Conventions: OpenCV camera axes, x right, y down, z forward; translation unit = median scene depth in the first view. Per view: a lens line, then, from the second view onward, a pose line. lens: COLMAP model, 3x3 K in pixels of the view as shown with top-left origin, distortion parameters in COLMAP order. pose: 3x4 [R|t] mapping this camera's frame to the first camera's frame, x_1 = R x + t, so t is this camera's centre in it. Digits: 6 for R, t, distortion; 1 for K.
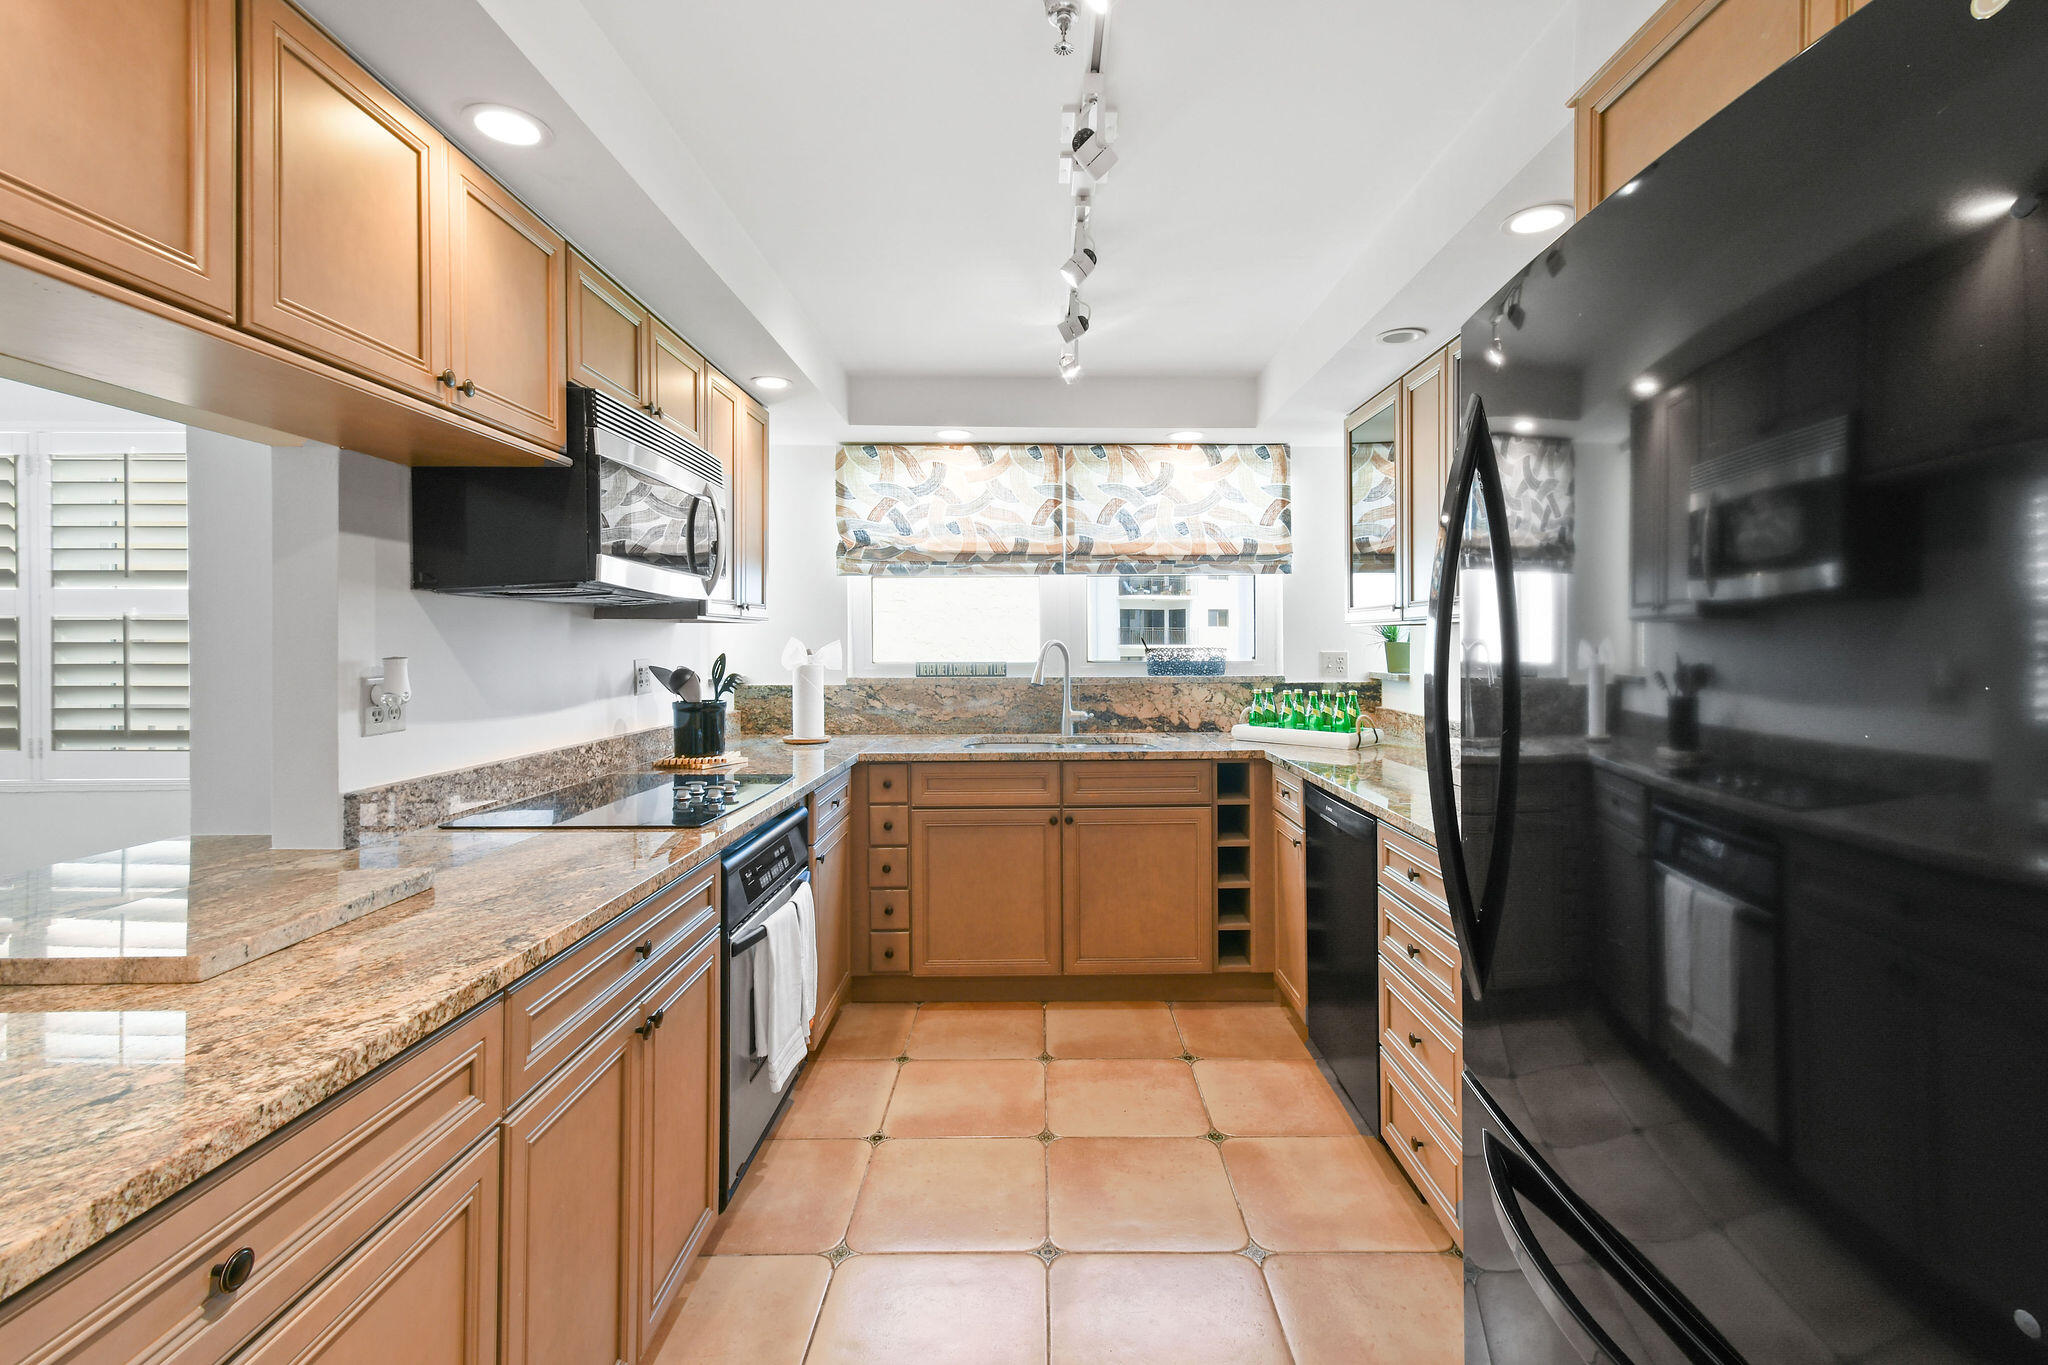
lens RADIAL K [[908.3, 0, 1051.7], [0, 908.3, 636.7], [0, 0, 1]] dist [0.002094, 0.000584]
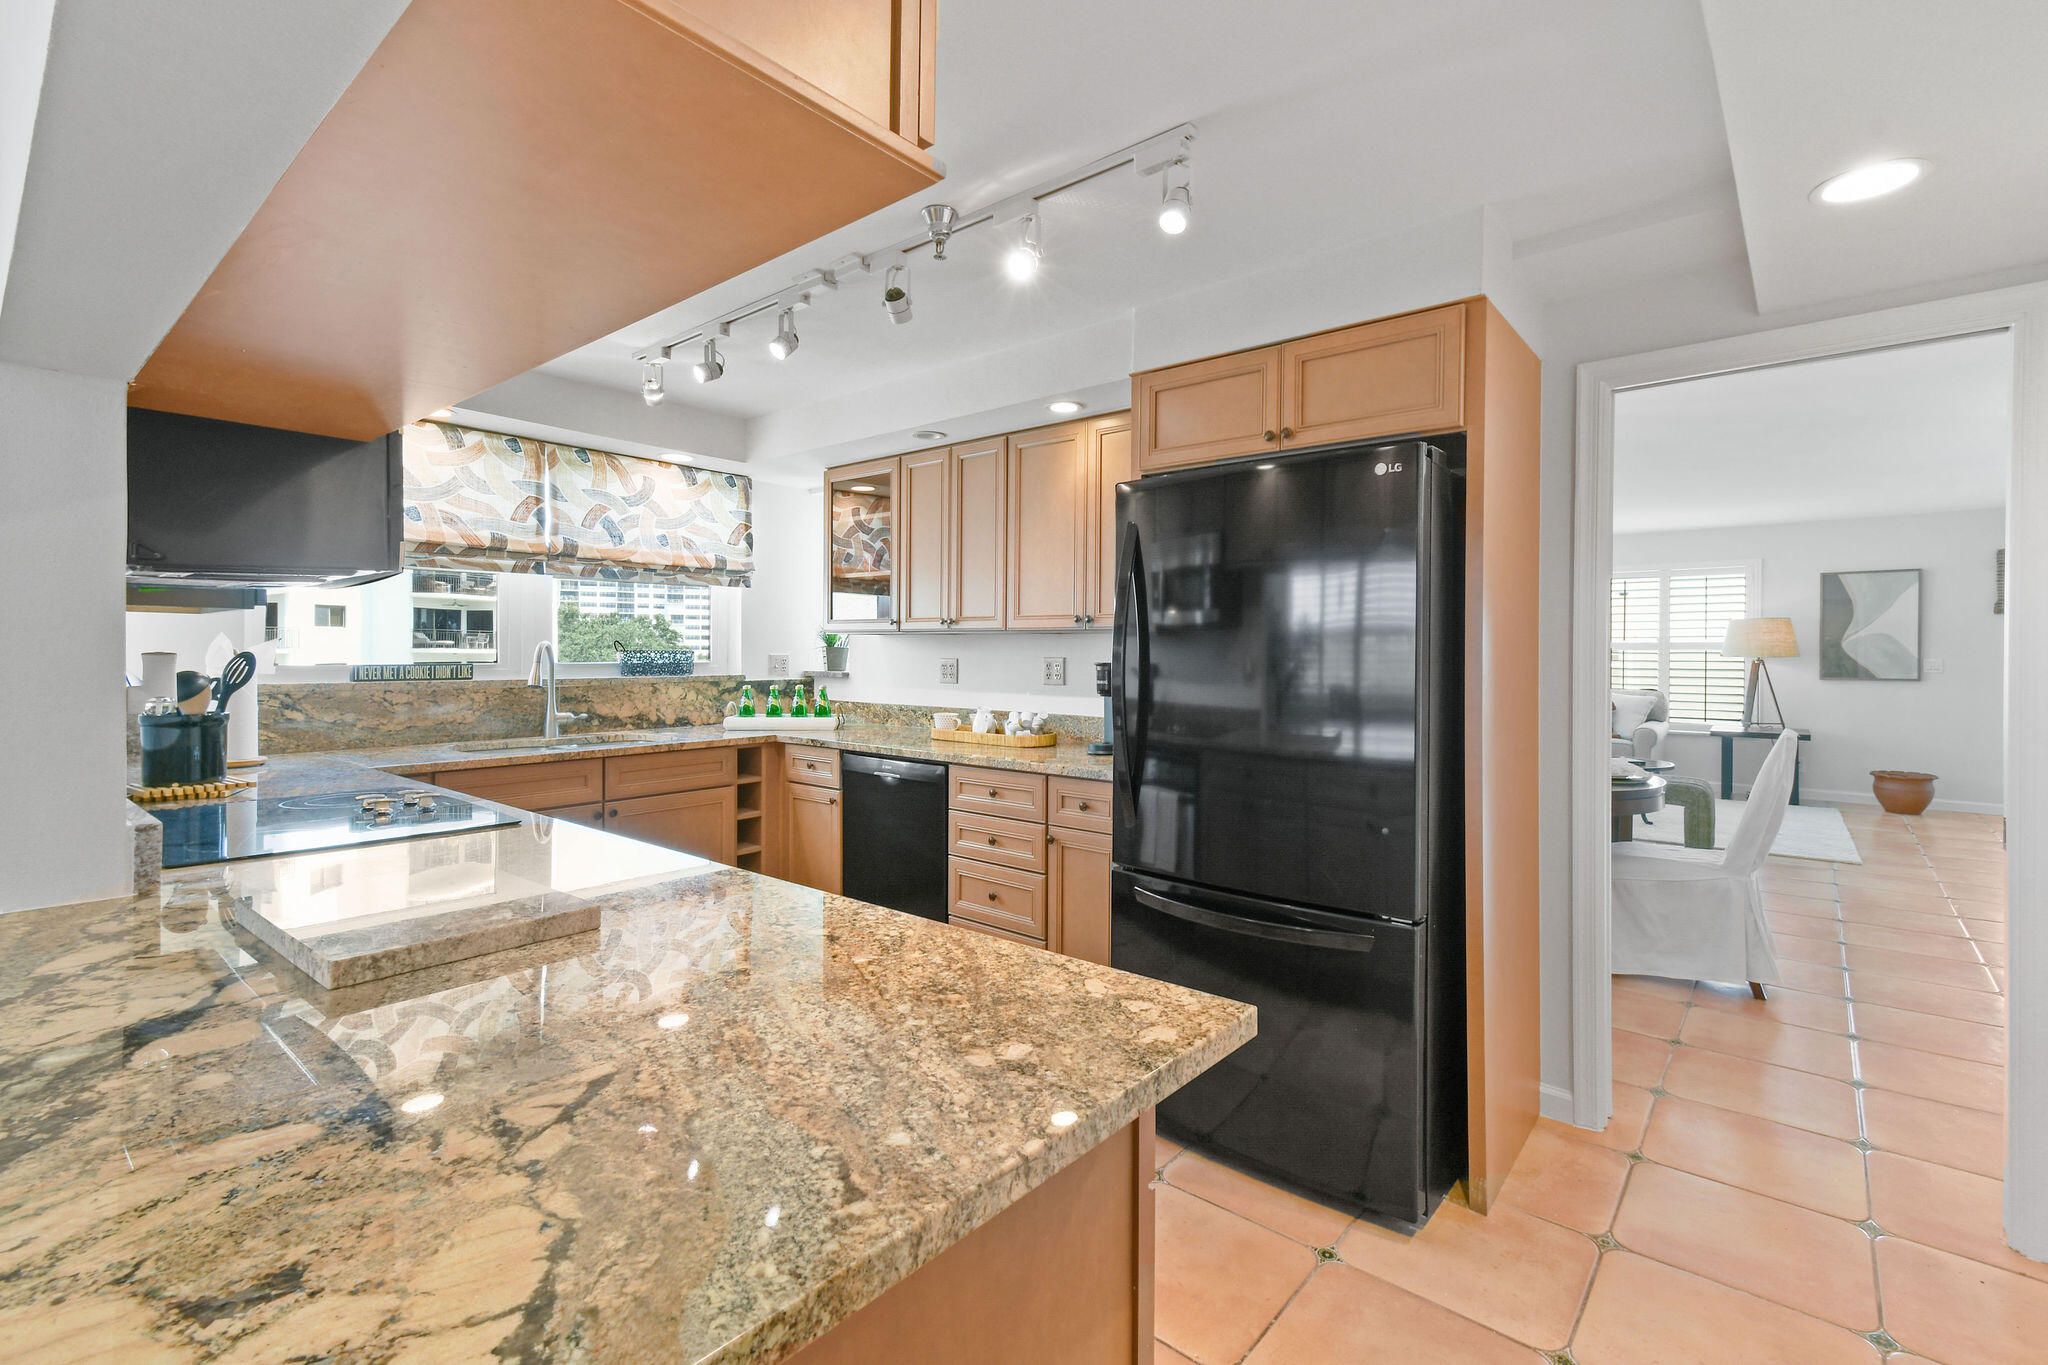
lens RADIAL K [[907.0, 0, 1039.5], [0, 907.0, 651.8], [0, 0, 1]] dist [-0.002313, 0.012151]
pose [[0.647411, 0.007040, 0.762109, -0.388736], [-0.014093, 0.999897, 0.002736, 0.004629], [-0.762011, -0.012512, 0.647443, -0.045107]]
